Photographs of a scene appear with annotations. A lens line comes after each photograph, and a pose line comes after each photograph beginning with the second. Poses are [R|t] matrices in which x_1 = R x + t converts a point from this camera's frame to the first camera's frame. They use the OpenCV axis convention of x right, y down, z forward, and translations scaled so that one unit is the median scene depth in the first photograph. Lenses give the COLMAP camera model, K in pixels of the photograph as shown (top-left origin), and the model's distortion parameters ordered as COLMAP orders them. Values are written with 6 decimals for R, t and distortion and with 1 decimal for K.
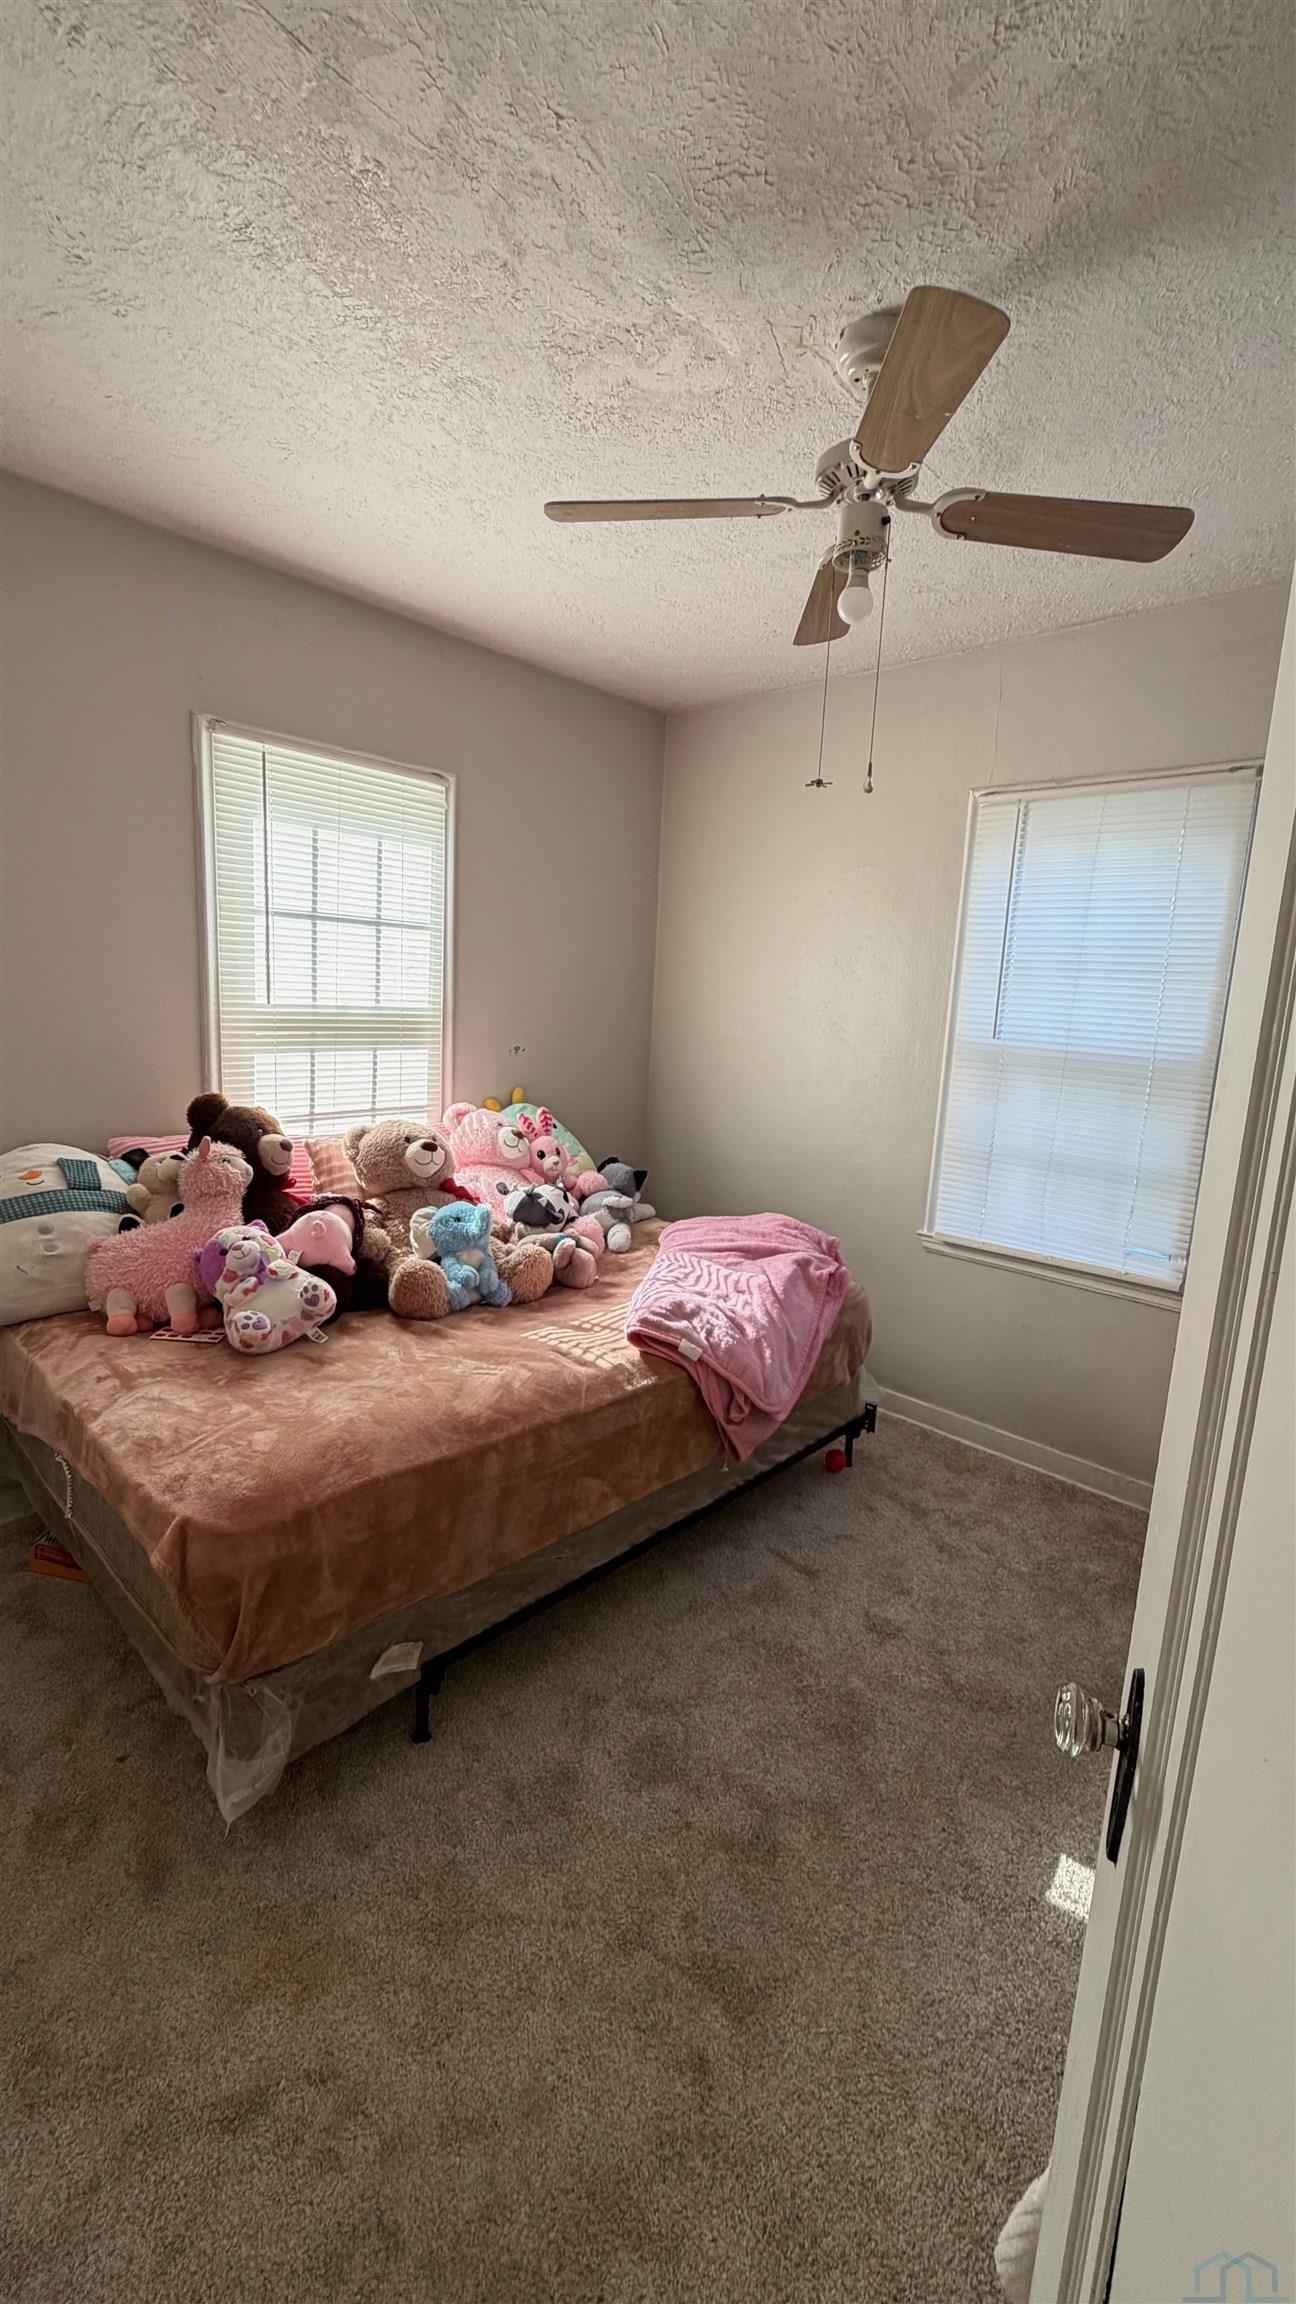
lens RADIAL K [[917.8, 0, 652.9], [0, 917.8, 1142.3], [0, 0, 1]] dist [-0.003211, 0.000337]
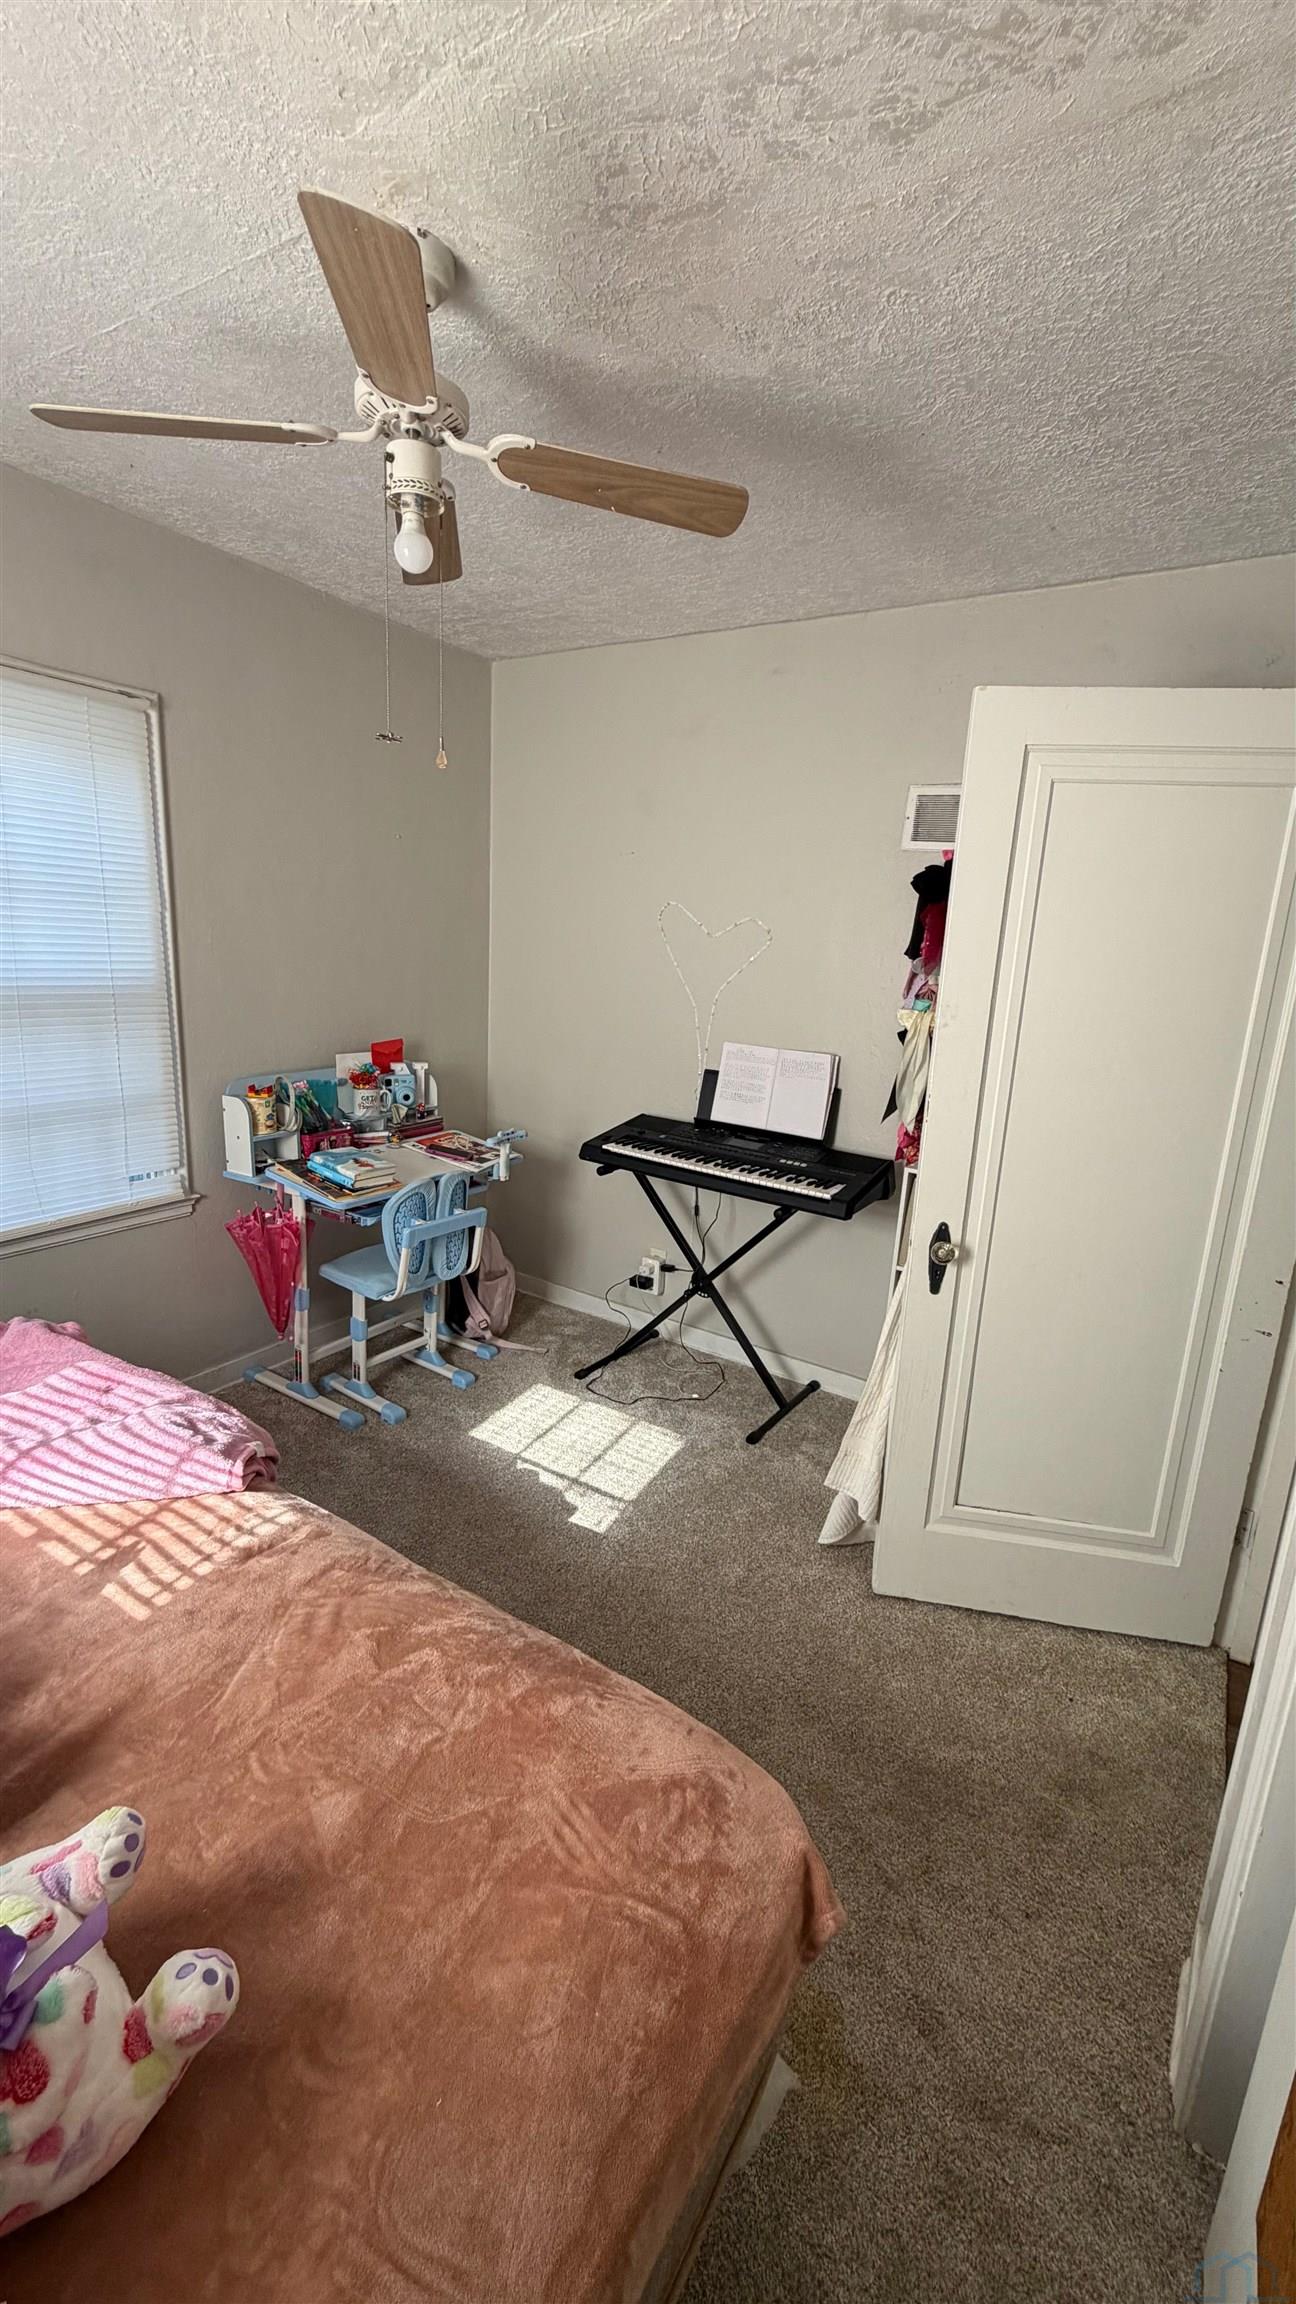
lens RADIAL K [[917.8, 0, 652.9], [0, 917.8, 1142.3], [0, 0, 1]] dist [-0.003211, 0.000337]
pose [[-0.179013, -0.272535, 0.945346, -0.559965], [0.104818, 0.950115, 0.293759, -0.169005], [-0.978247, 0.151676, -0.141516, 0.635976]]
